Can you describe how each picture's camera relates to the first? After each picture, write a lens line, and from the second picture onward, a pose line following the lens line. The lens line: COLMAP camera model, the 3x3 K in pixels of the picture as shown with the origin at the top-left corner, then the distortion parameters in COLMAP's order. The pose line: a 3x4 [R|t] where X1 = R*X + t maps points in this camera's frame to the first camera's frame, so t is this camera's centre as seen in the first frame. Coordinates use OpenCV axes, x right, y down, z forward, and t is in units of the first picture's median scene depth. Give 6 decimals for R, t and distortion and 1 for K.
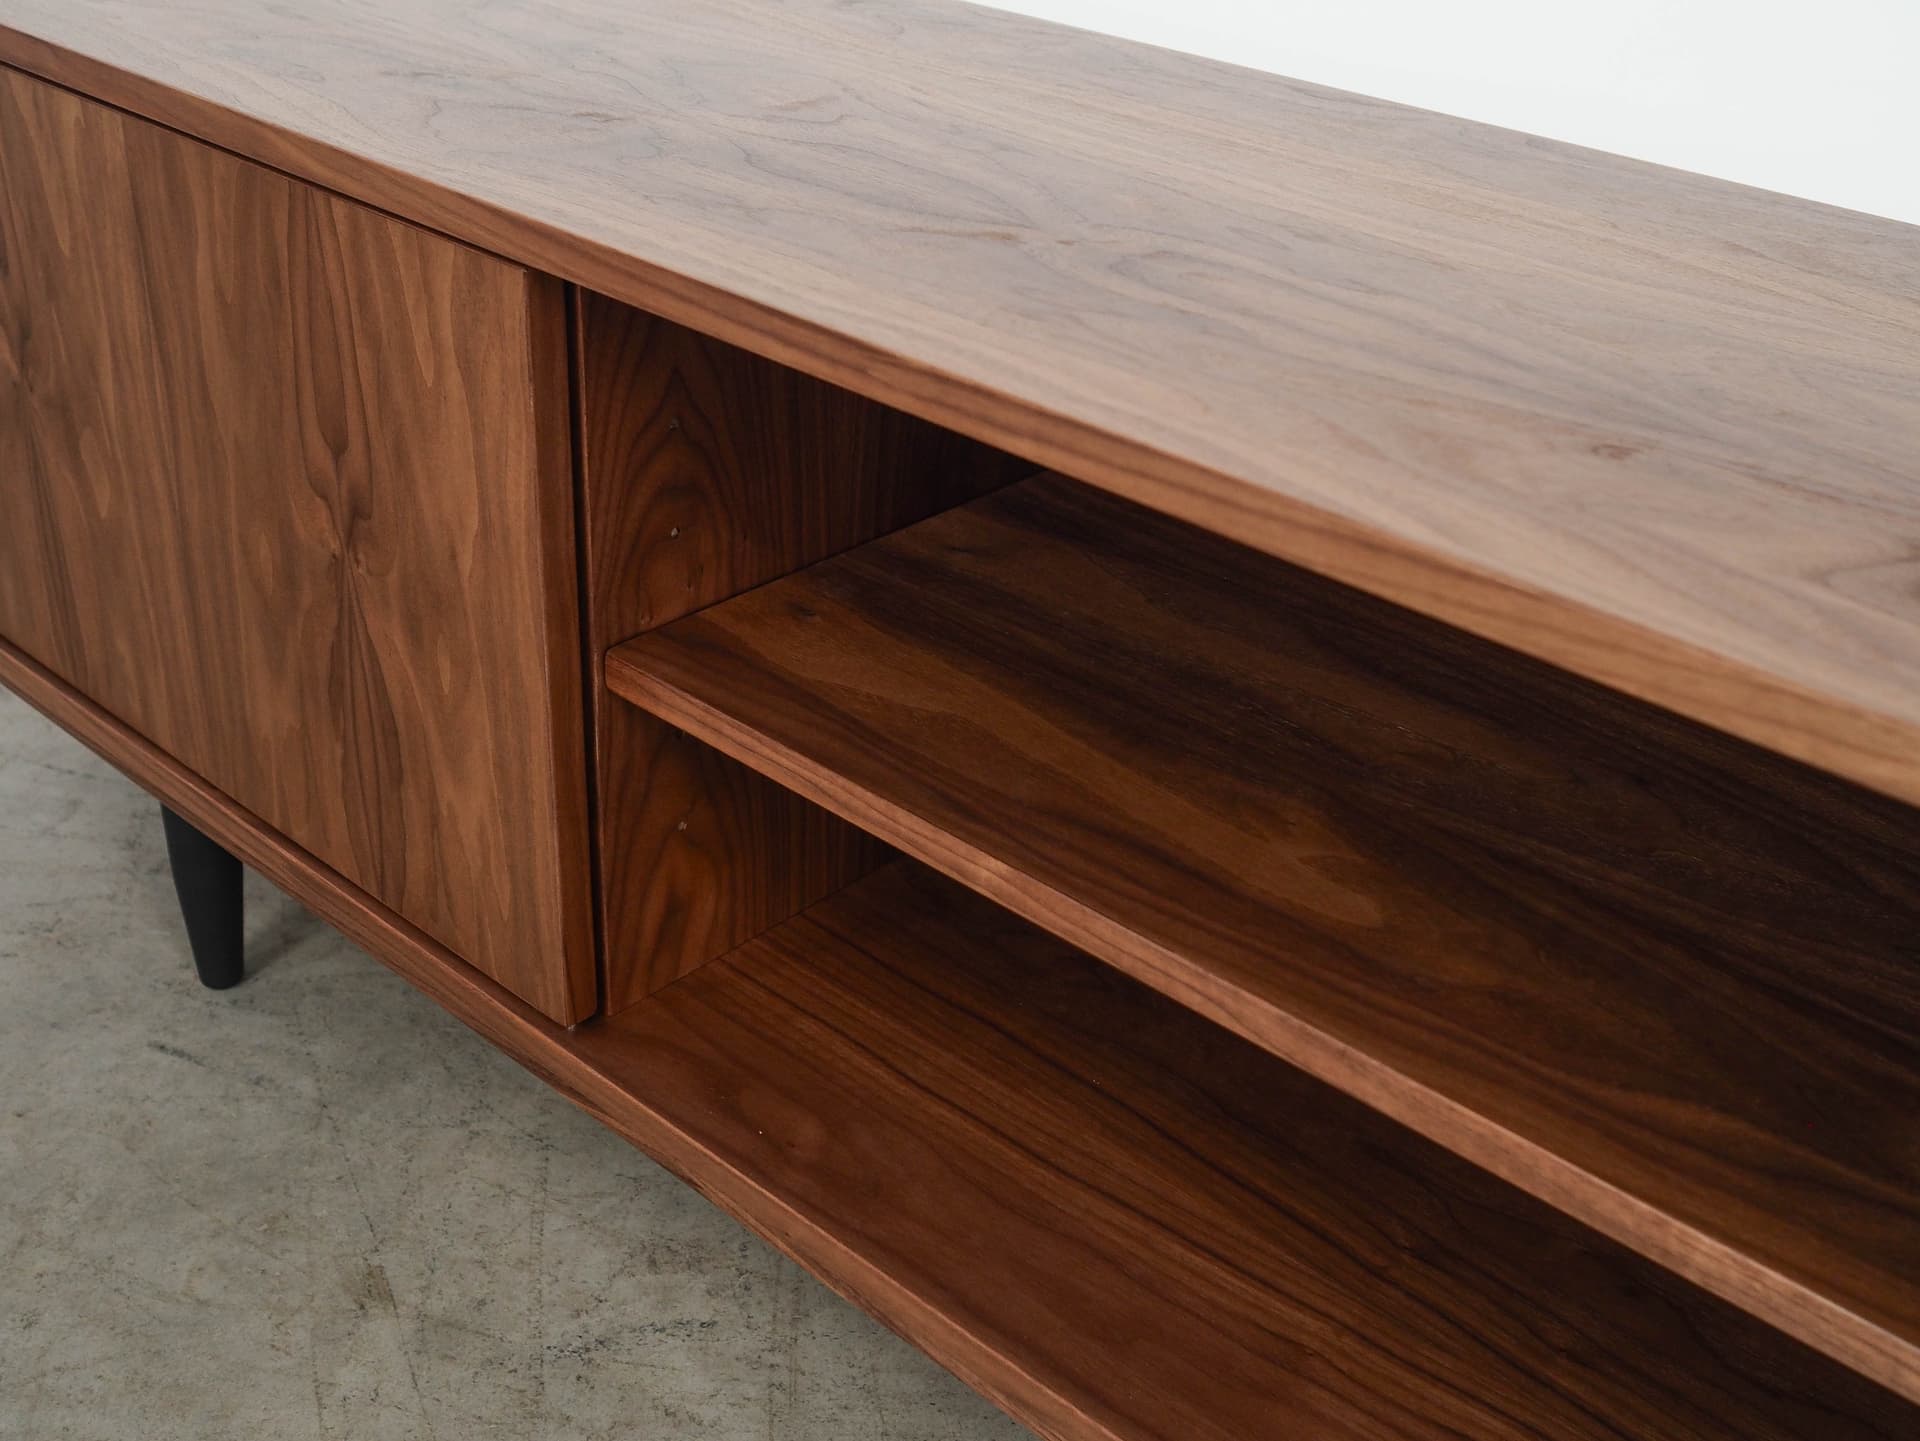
lens RADIAL K [[2116.9, 0, 962.6], [0, 2116.9, 680.4], [0, 0, 1]] dist [-0.003807, -0.002018]
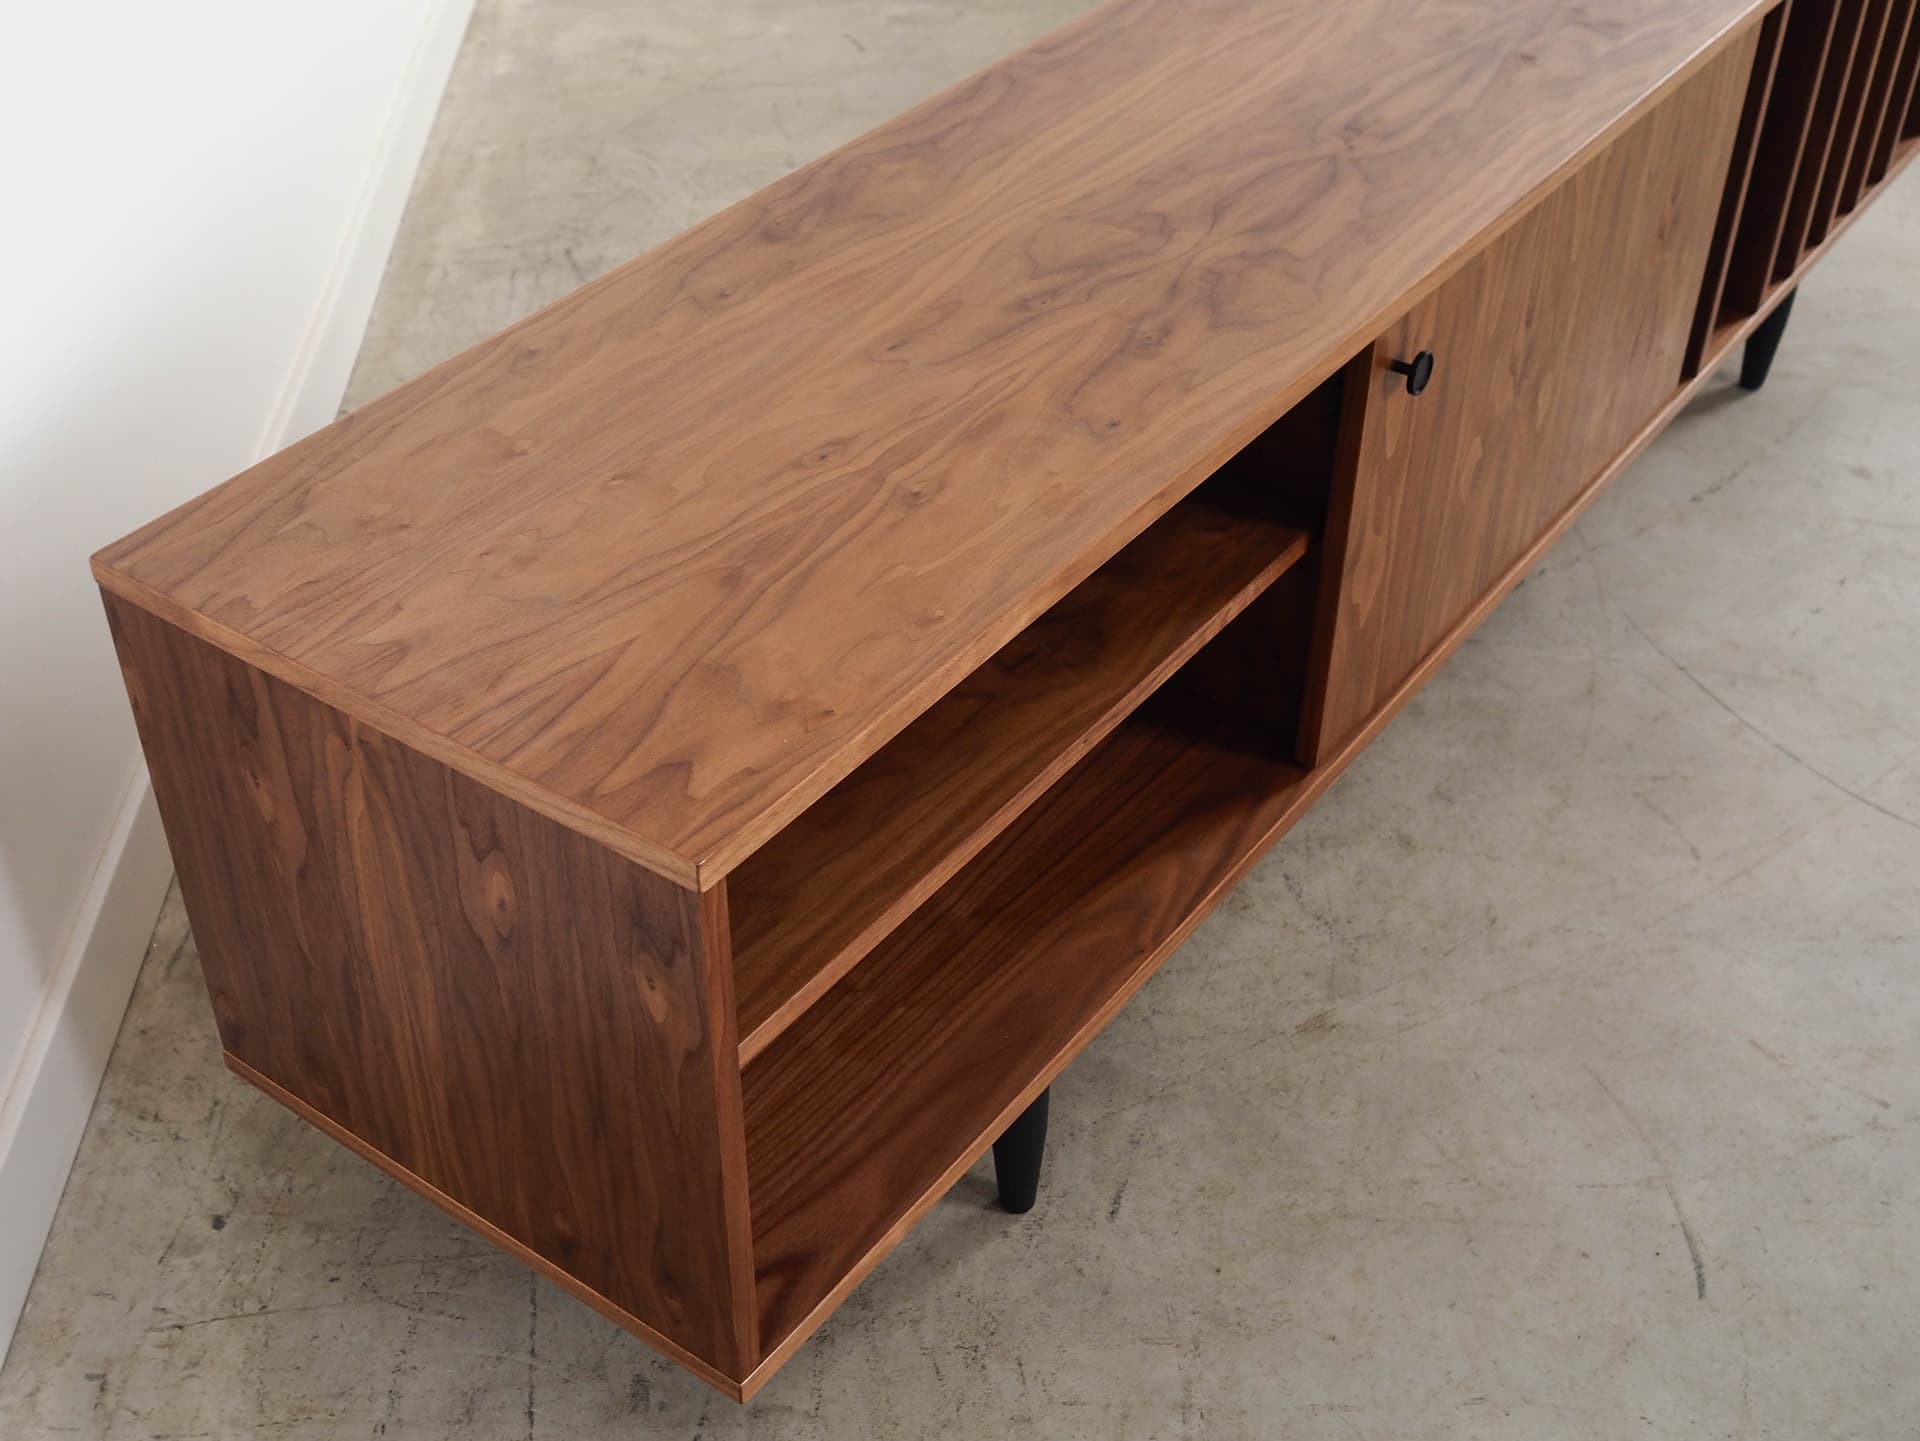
lens RADIAL K [[2253.2, 0, 884.3], [0, 2253.2, 709.8], [0, 0, 1]] dist [-0.008545, -0.005969]
pose [[-0.069934, -0.645378, 0.760655, -1.465933], [0.503642, 0.635359, 0.585375, -1.044713], [-0.861077, 0.424035, 0.280607, 0.791856]]
